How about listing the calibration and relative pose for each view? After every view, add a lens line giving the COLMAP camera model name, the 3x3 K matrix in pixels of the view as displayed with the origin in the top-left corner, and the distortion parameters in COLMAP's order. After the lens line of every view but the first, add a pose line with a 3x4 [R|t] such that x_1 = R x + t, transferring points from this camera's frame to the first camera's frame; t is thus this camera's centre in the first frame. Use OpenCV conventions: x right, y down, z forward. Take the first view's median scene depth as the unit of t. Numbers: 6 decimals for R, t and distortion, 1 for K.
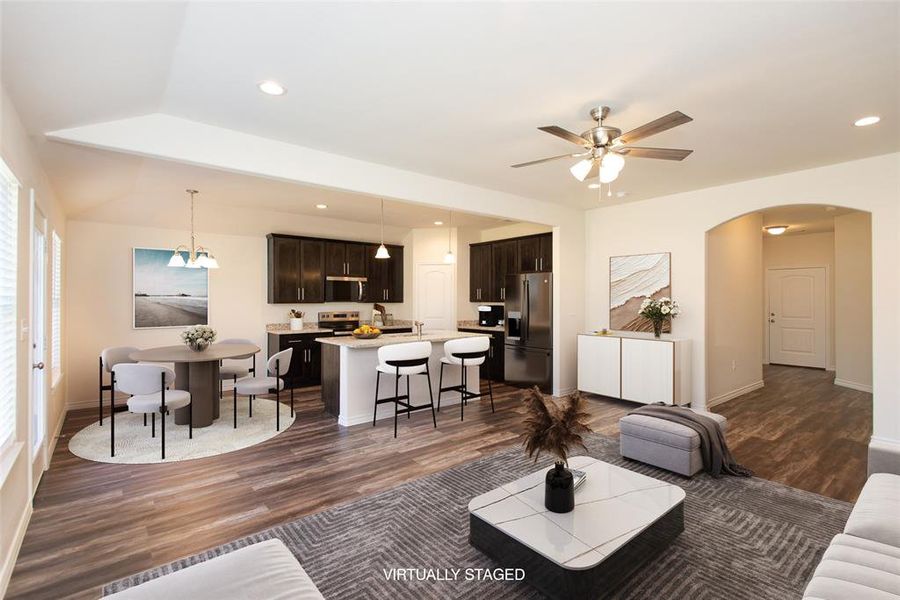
lens RADIAL K [[421.7, 0, 444.5], [0, 421.7, 299.5], [0, 0, 1]] dist [0.026411, -0.003903]
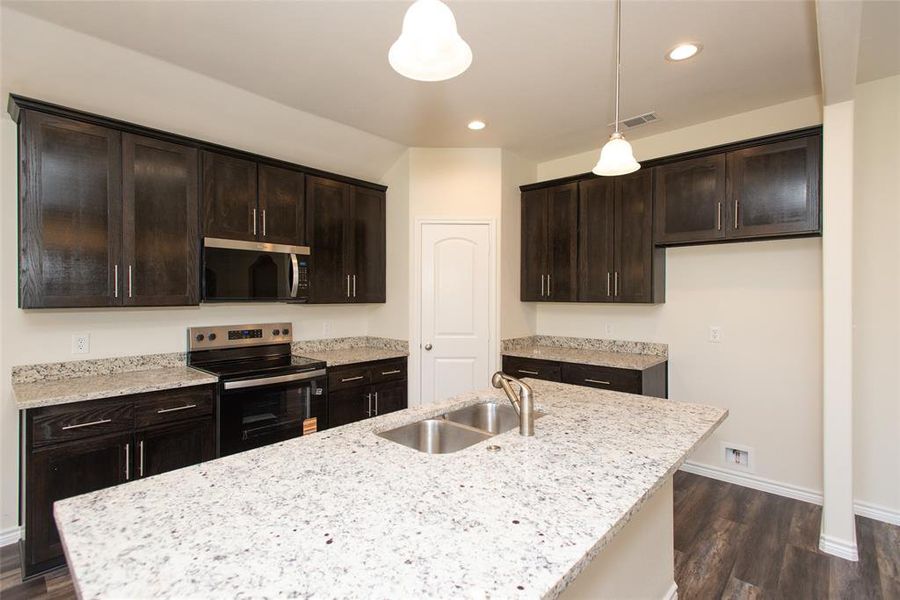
lens RADIAL K [[421.7, 0, 444.3], [0, 421.7, 296.6], [0, 0, 1]] dist [0.026411, -0.003903]
pose [[0.988894, 0.000004, 0.148624, -0.137982], [-0.000253, 0.999999, 0.001661, -0.000677], [-0.148624, -0.001681, 0.988892, 0.673580]]
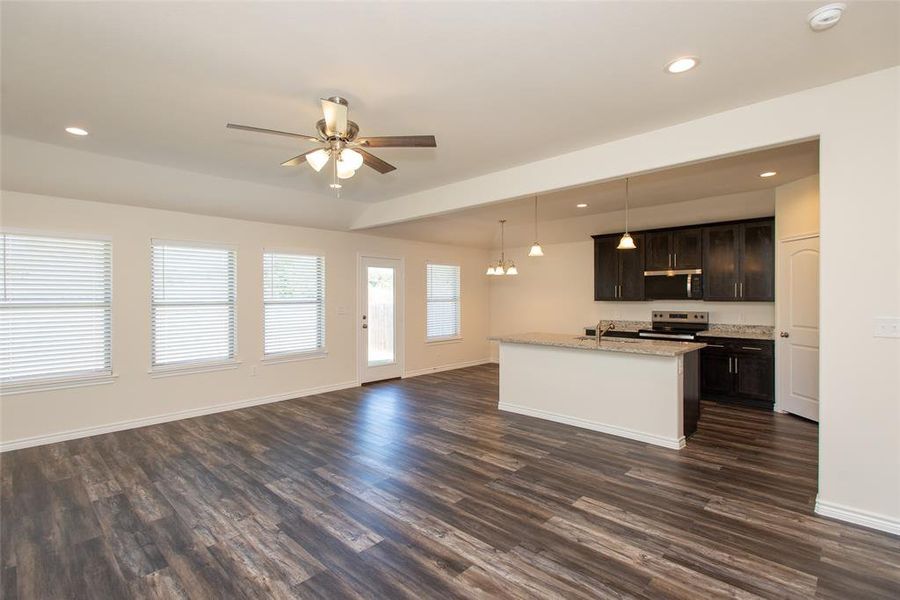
lens RADIAL K [[421.7, 0, 453.3], [0, 421.7, 306.8], [0, 0, 1]] dist [0.026411, -0.003903]
pose [[0.130263, 0.023277, -0.991206, 0.662506], [0.007510, 0.999673, 0.024462, -0.005094], [0.991451, -0.010630, 0.130045, 0.550689]]
